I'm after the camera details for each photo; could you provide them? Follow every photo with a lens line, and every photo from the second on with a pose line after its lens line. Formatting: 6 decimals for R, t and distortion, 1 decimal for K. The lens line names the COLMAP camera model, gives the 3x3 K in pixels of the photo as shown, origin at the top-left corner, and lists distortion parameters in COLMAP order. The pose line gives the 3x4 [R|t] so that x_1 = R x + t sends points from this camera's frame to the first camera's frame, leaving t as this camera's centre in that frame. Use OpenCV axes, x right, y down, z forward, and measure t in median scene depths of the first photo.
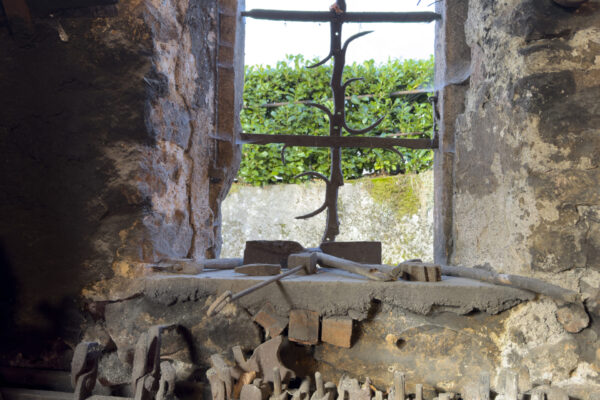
lens RADIAL K [[558.6, 0, 301.1], [0, 558.6, 204.9], [0, 0, 1]] dist [0.170969, -0.342722]
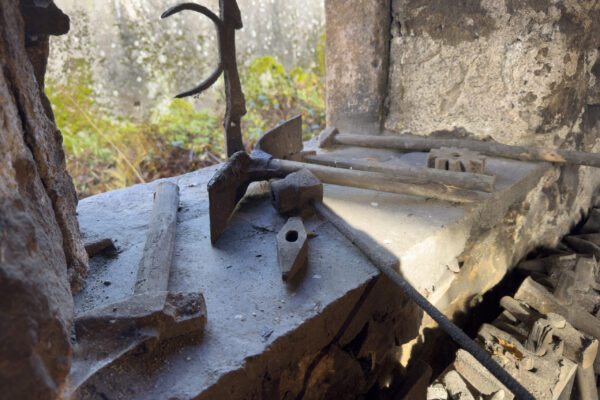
lens RADIAL K [[422.3, 0, 298.8], [0, 422.3, 201.1], [0, 0, 1]] dist [0.036422, -0.042281]
pose [[0.668069, -0.330107, 0.666868, -0.309976], [0.012767, 0.901162, 0.433295, -0.080878], [-0.743990, -0.280957, 0.606253, 0.816427]]
